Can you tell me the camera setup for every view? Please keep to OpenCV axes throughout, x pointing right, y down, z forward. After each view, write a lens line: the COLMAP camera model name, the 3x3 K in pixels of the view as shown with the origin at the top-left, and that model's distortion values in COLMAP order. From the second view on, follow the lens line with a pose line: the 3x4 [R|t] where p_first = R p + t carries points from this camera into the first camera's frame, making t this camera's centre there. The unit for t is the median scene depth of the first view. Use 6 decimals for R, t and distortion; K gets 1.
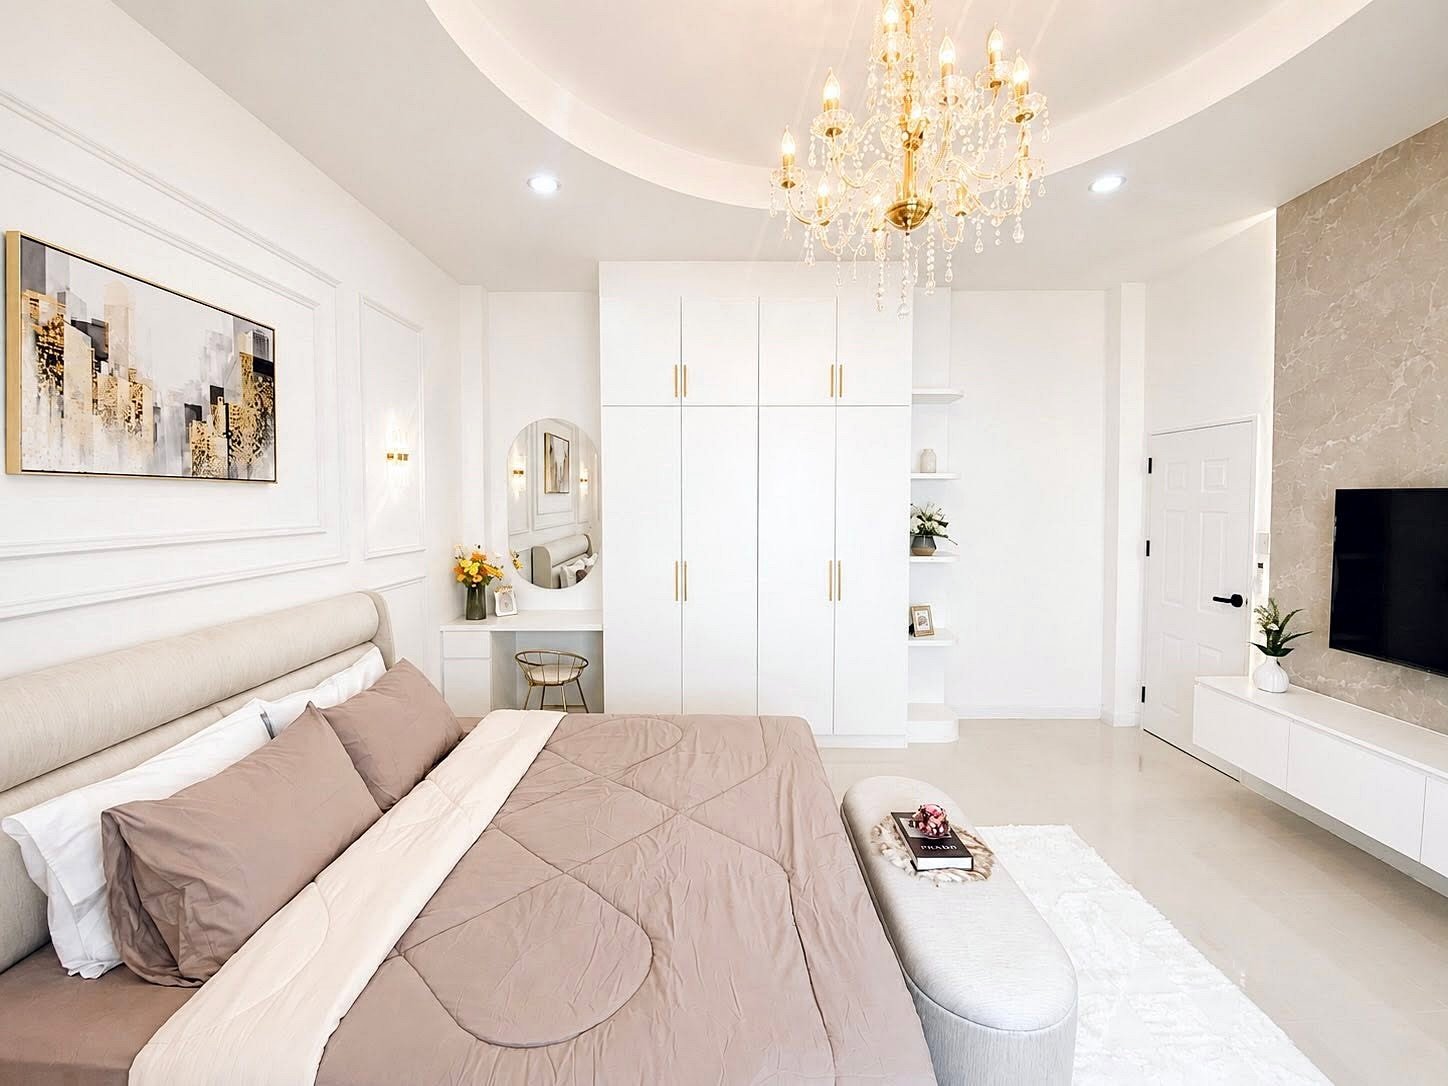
lens RADIAL K [[603.9, 0, 740.0], [0, 603.9, 542.3], [0, 0, 1]] dist [0.033781, -0.026931]
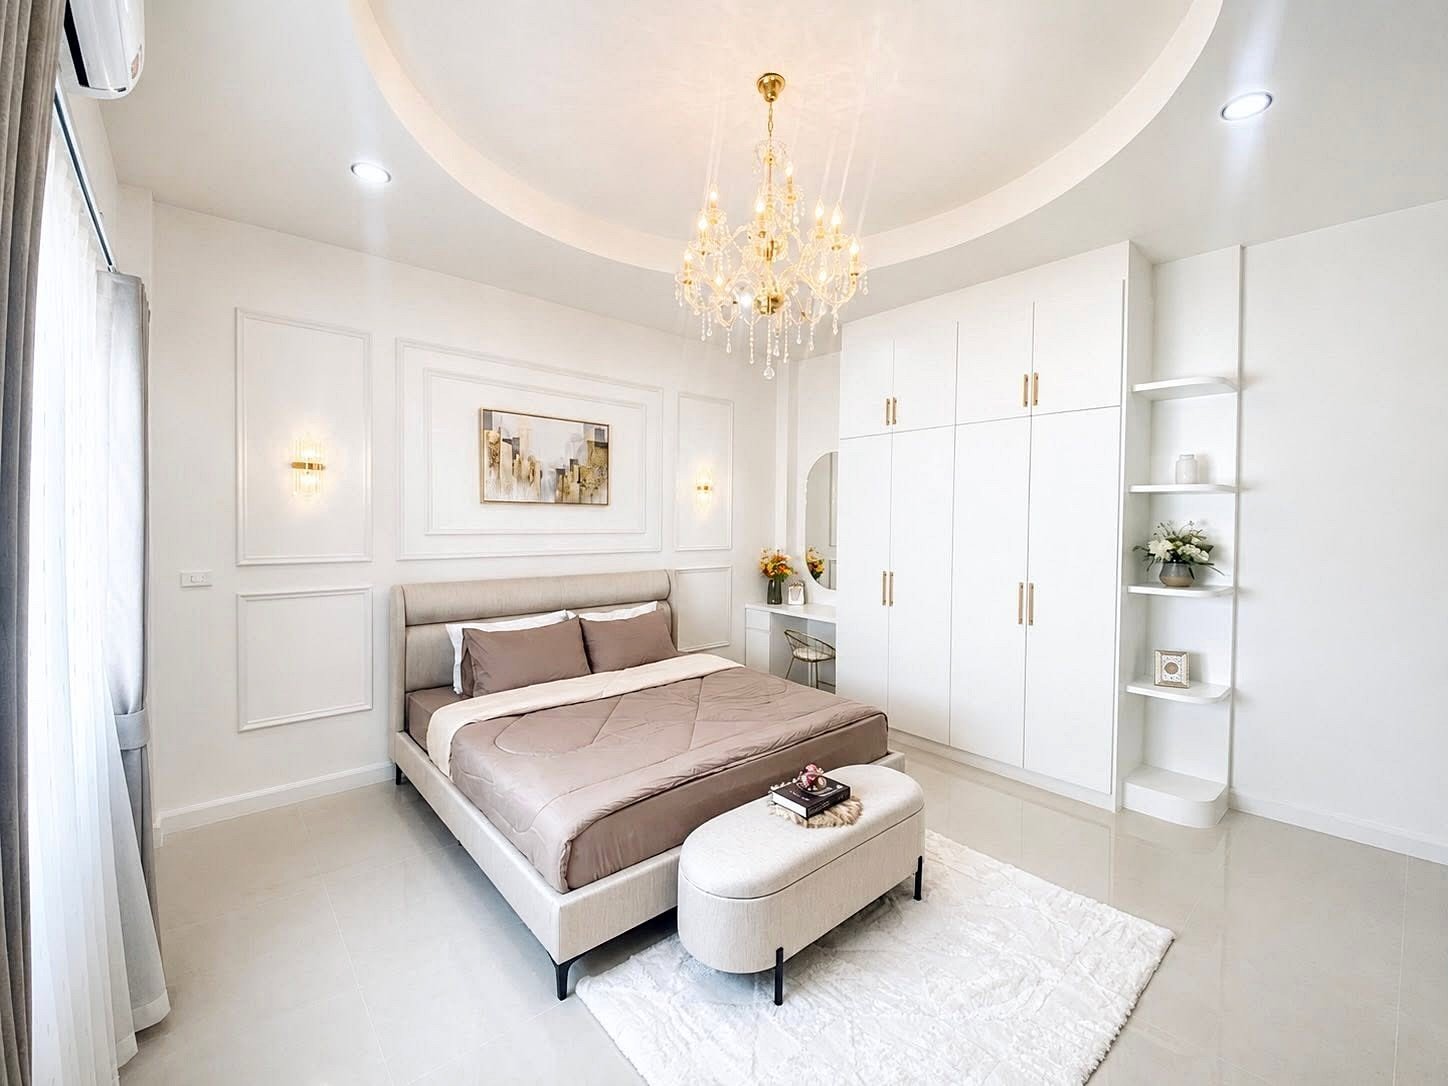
lens RADIAL K [[603.9, 0, 740.0], [0, 603.9, 542.3], [0, 0, 1]] dist [0.033781, -0.026931]
pose [[0.657760, 0.035215, -0.752404, 1.022211], [-0.060881, 0.998124, -0.006507, 0.004522], [0.750763, 0.050087, 0.658670, 0.087940]]
